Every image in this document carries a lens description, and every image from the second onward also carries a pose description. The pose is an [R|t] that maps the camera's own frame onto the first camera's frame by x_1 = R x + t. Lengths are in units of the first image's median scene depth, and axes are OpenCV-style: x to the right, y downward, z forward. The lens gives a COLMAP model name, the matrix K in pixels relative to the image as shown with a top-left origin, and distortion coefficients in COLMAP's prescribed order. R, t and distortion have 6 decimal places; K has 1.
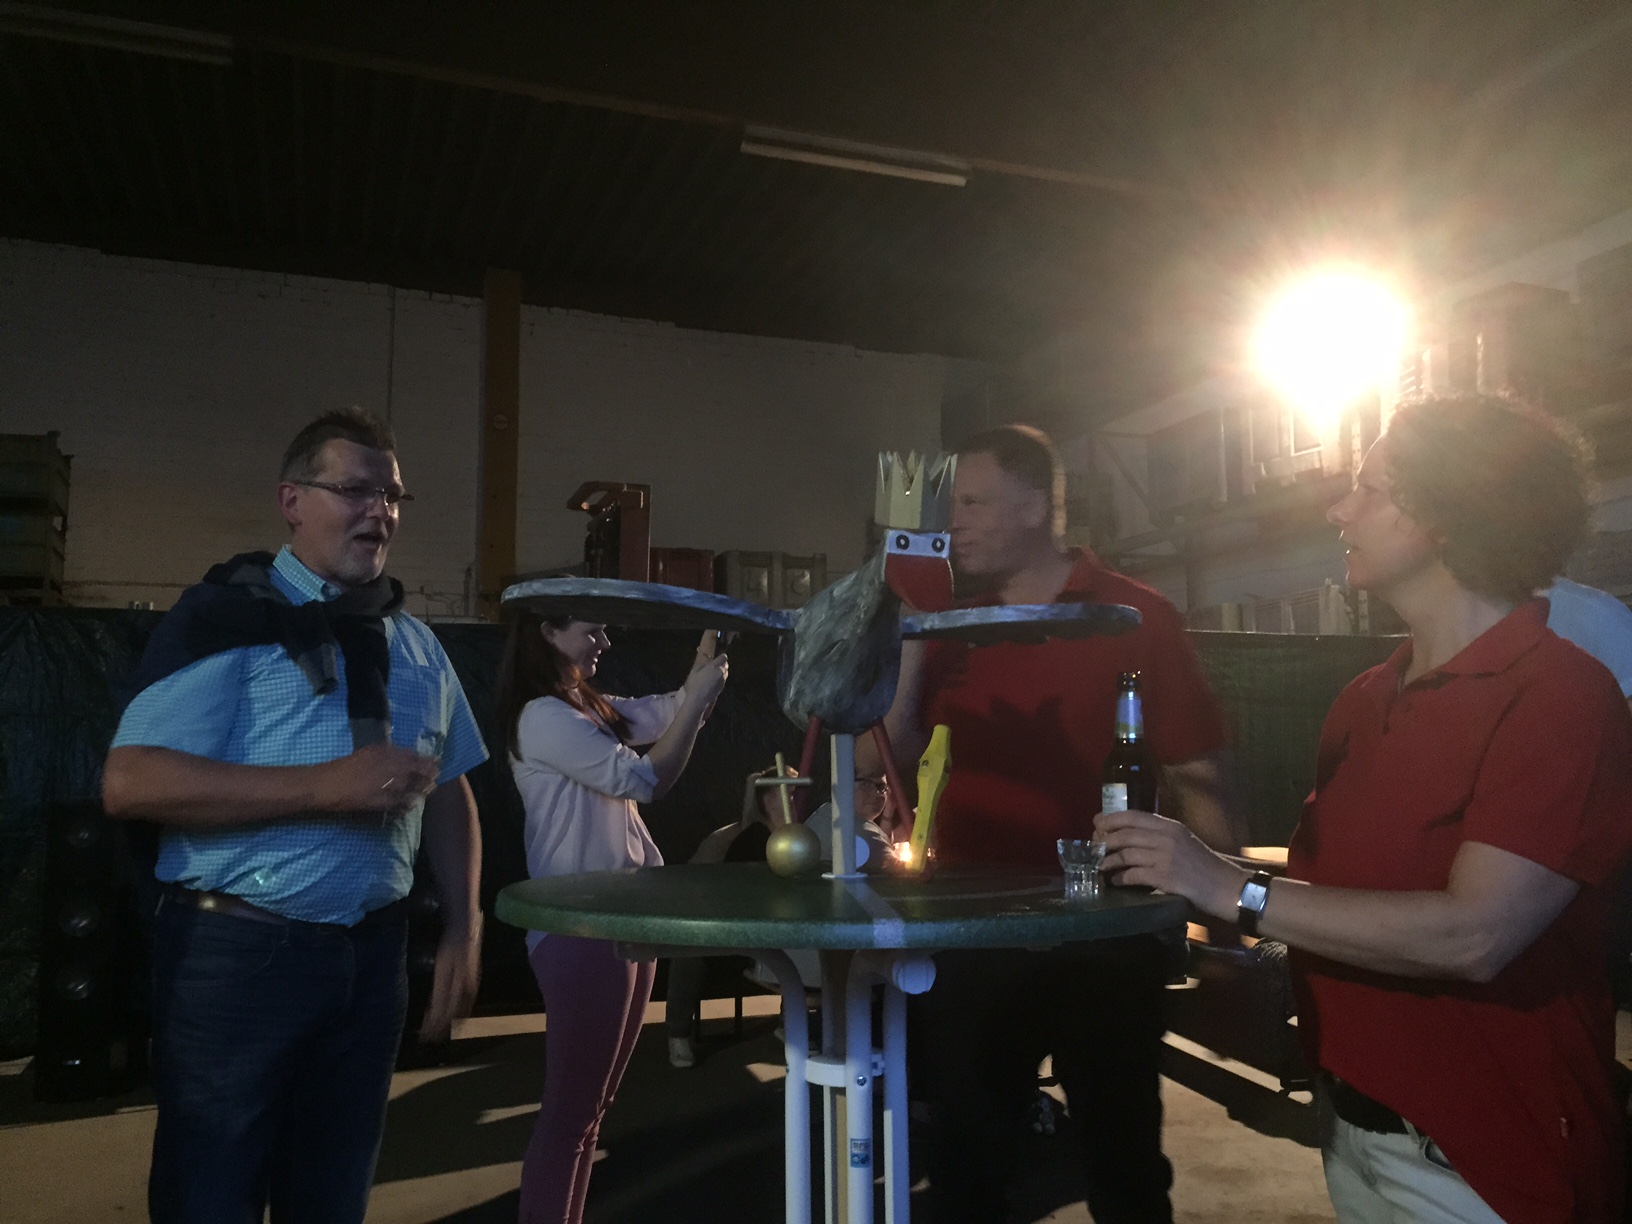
lens RADIAL K [[1389.8, 0, 813.0], [0, 1389.8, 594.6], [0, 0, 1]] dist [0.082111, -0.090446]
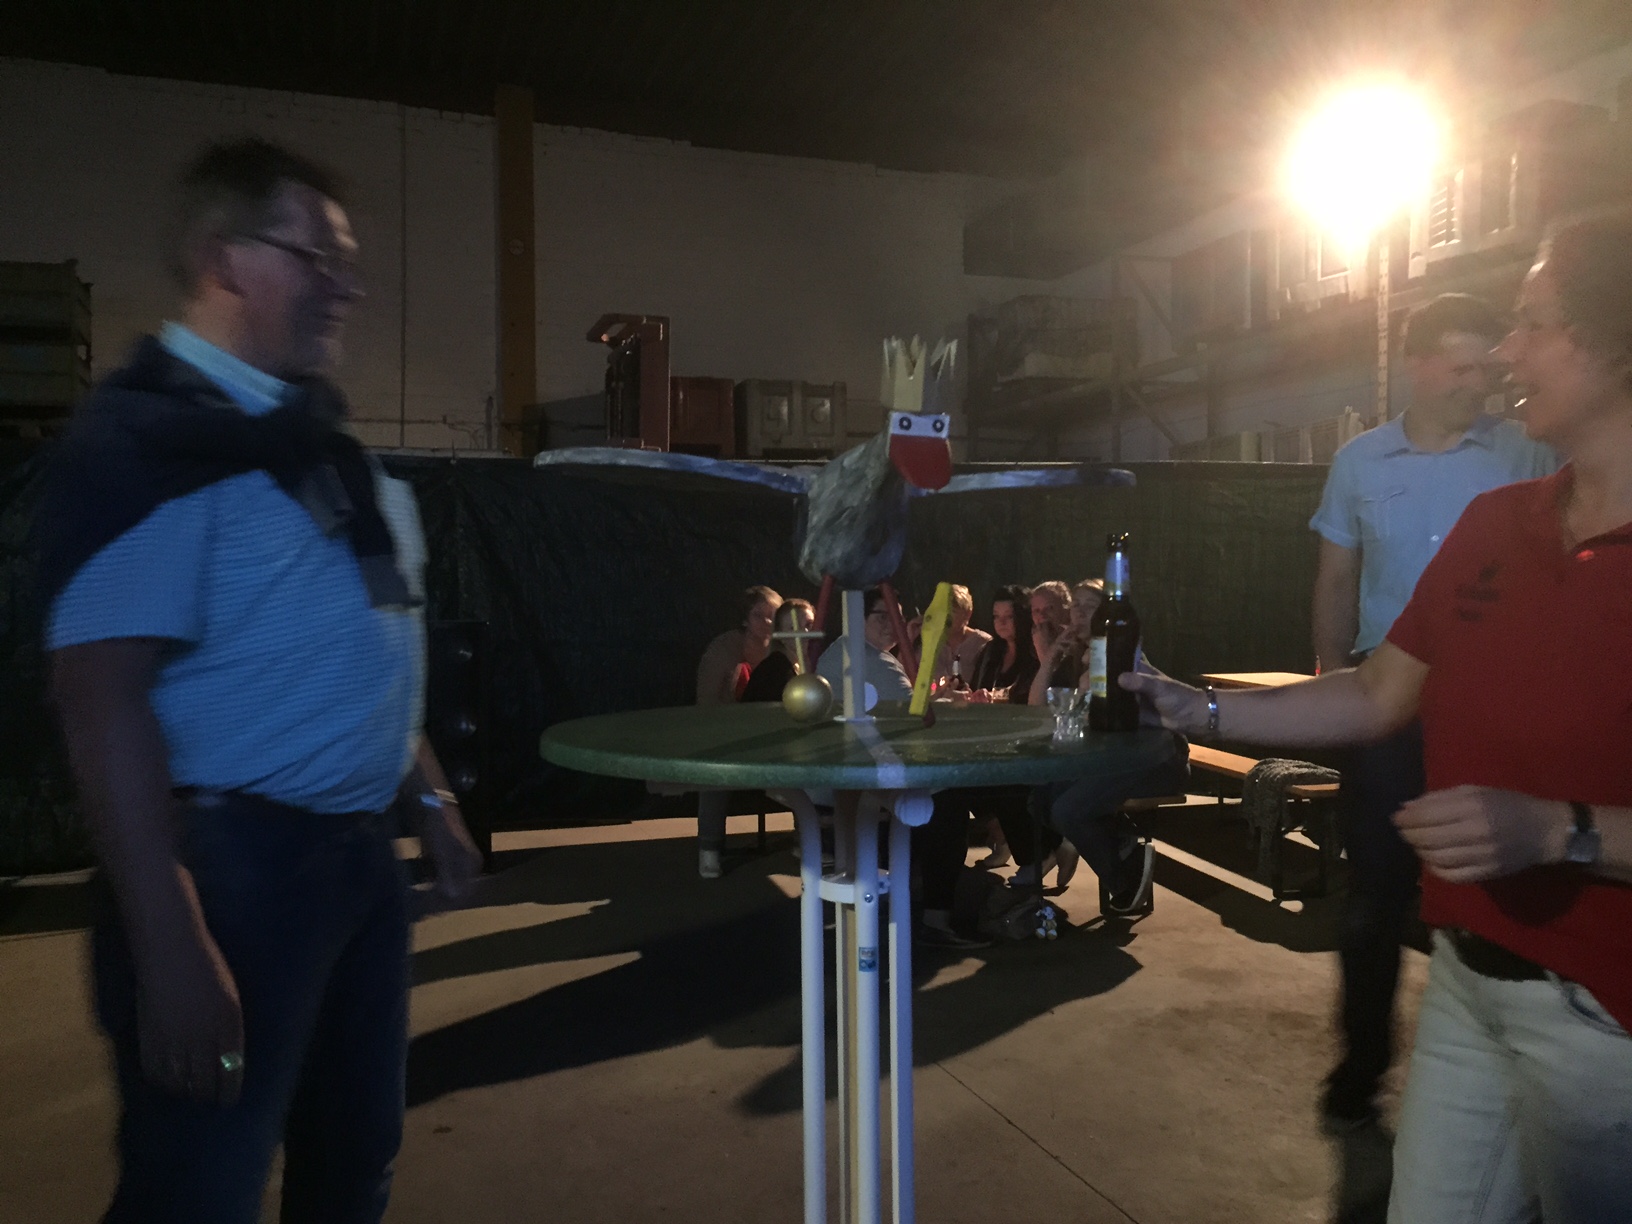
lens RADIAL K [[1389.8, 0, 814.0], [0, 1389.8, 594.1], [0, 0, 1]] dist [0.082111, -0.090446]
pose [[0.999890, -0.001174, -0.014778, 0.001464], [0.003033, 0.991973, 0.126417, -0.007152], [0.014511, -0.126448, 0.991867, -0.015549]]
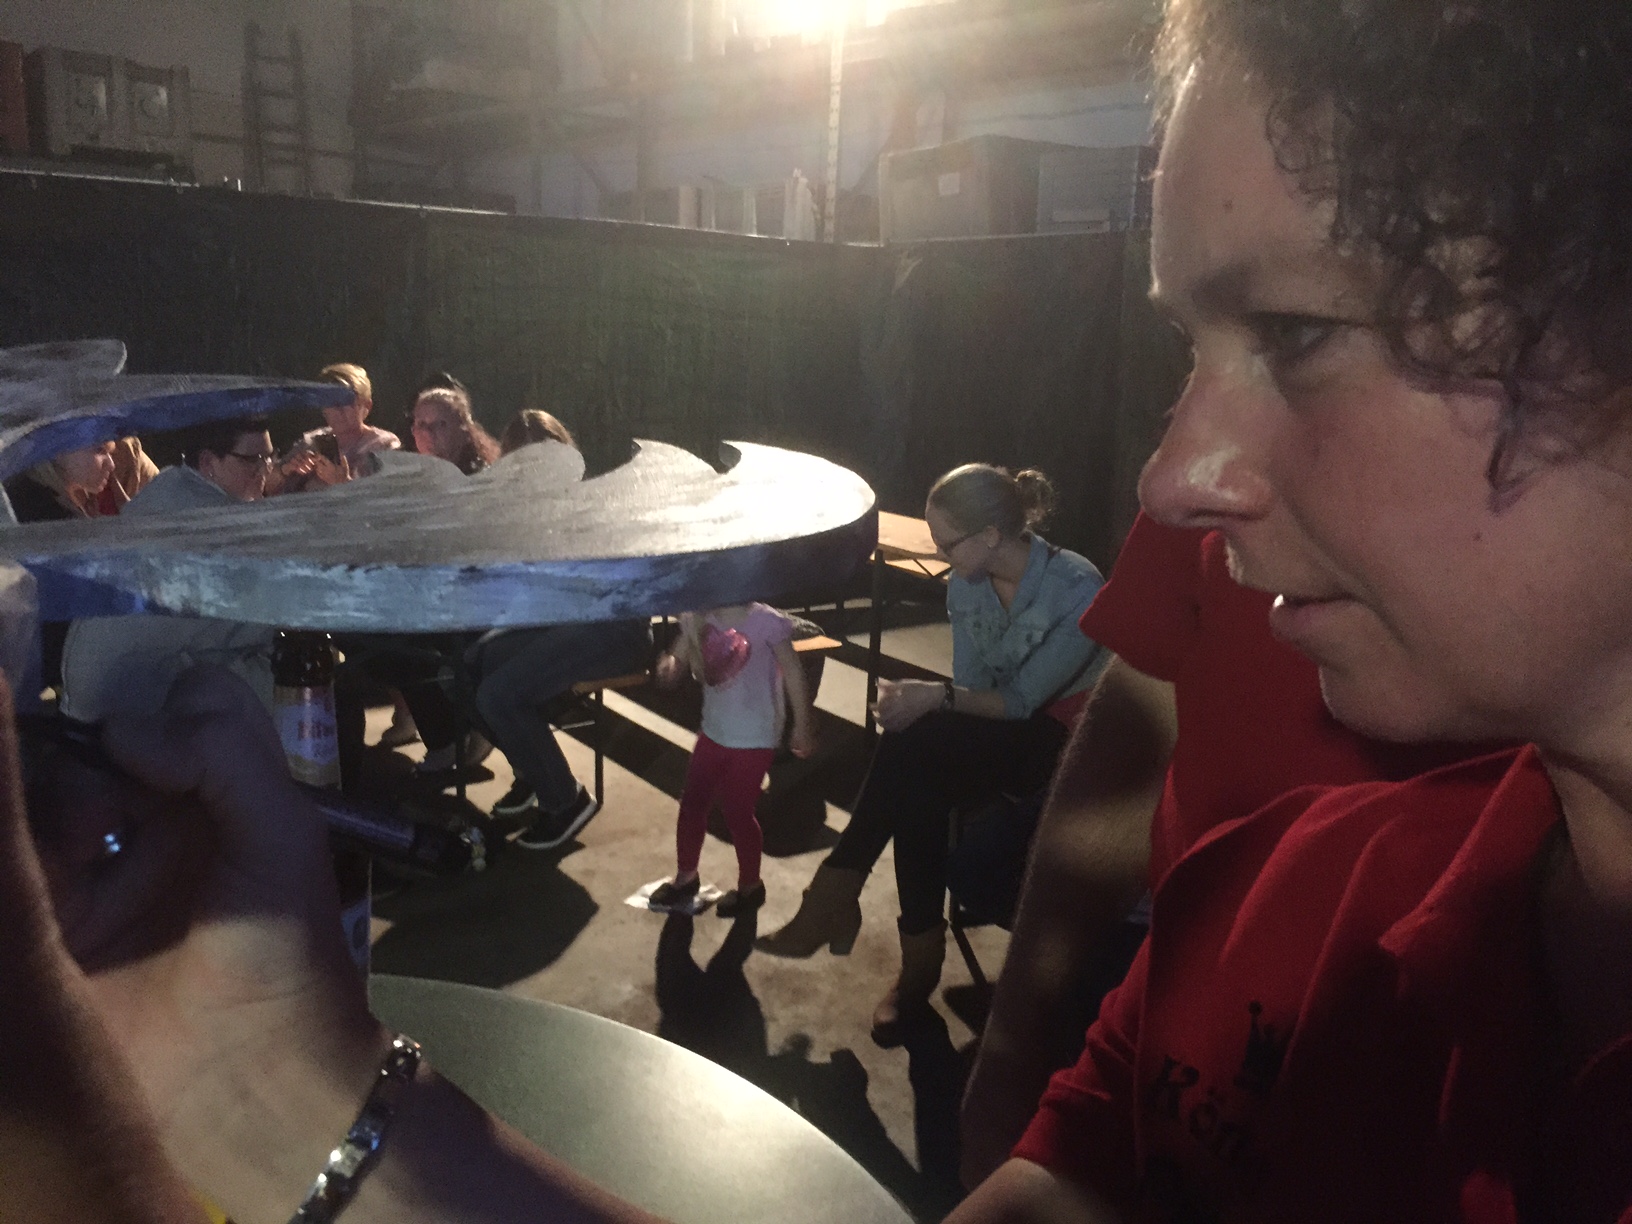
lens RADIAL K [[1351.0, 0, 827.4], [0, 1351.0, 596.2], [0, 0, 1]] dist [-0.036293, 0.002199]
pose [[0.913673, -0.027304, 0.405531, 0.037762], [-0.103920, 0.948885, 0.298023, -0.011580], [-0.392940, -0.314438, 0.864134, 0.190599]]
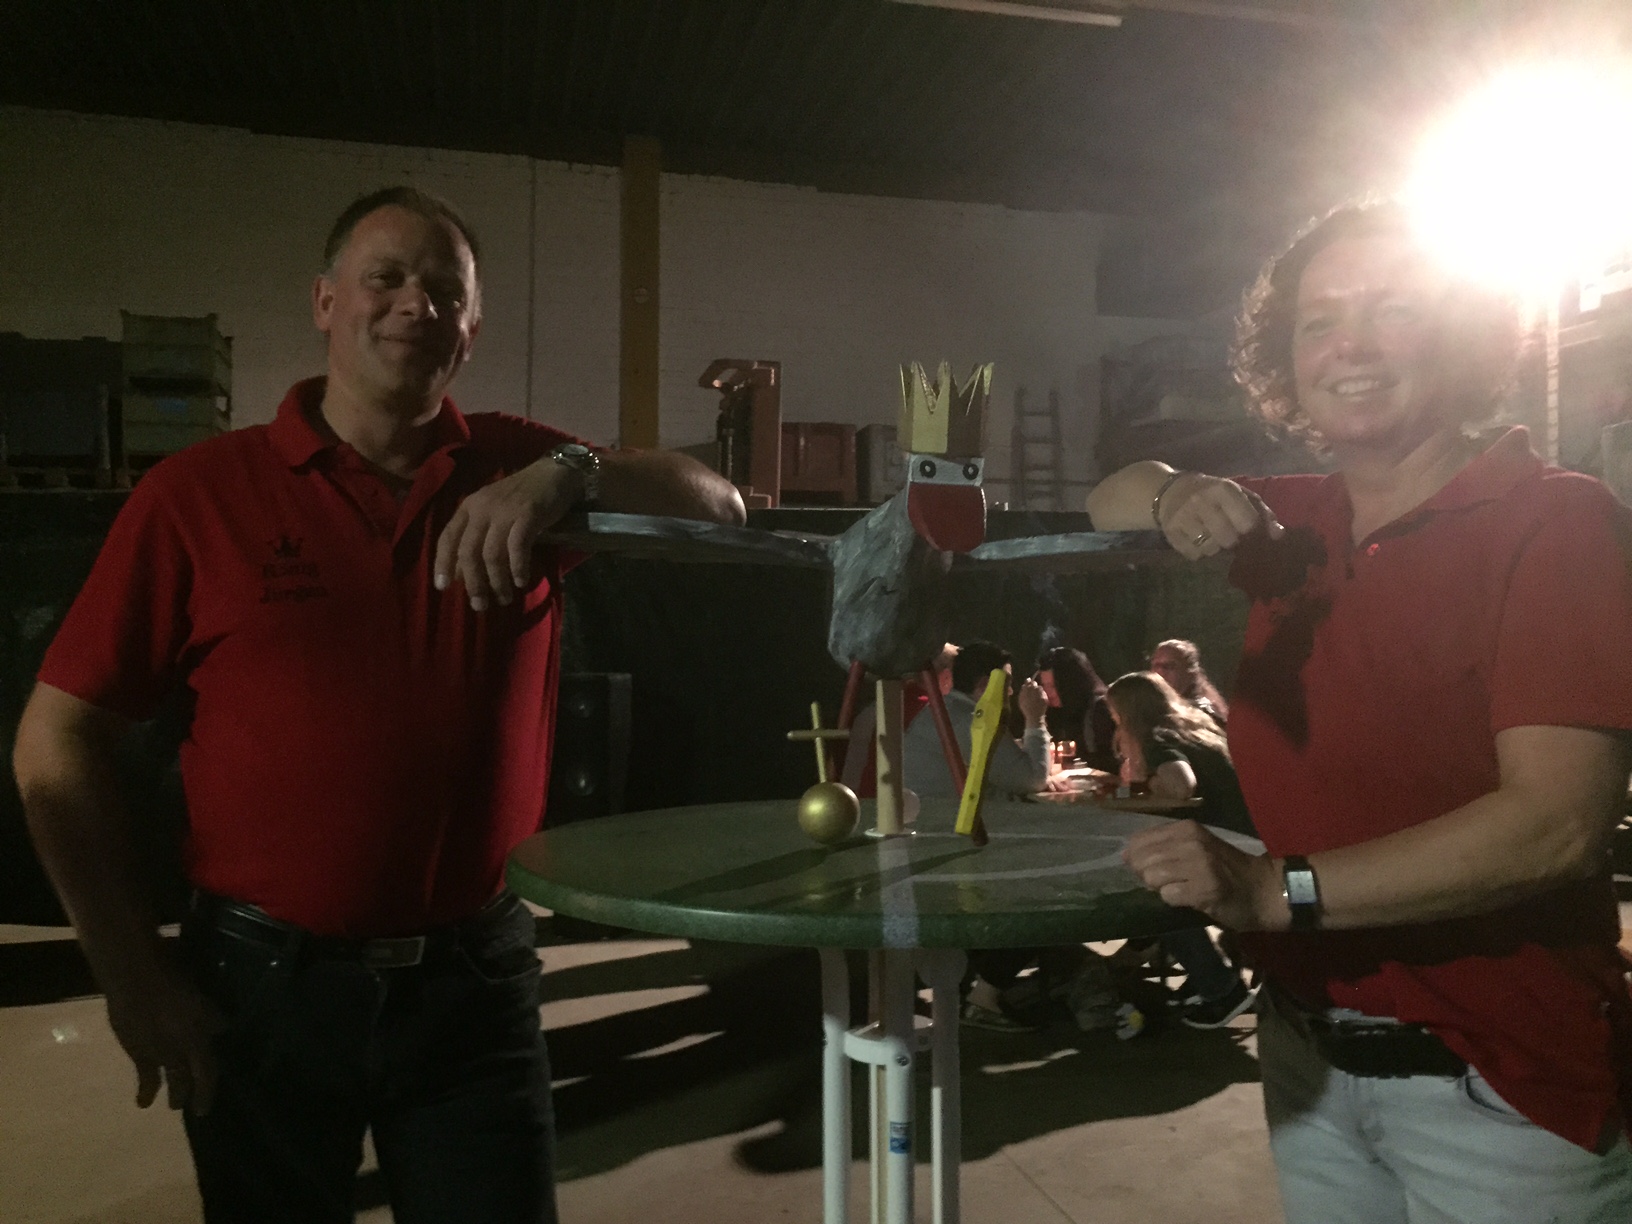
lens RADIAL K [[1389.8, 0, 816.2], [0, 1389.8, 590.7], [0, 0, 1]] dist [0.082111, -0.090446]
pose [[0.993739, 0.003986, -0.111655, 0.015832], [0.006323, 0.995755, 0.091825, -0.008086], [0.111547, -0.091956, 0.989496, 0.024224]]
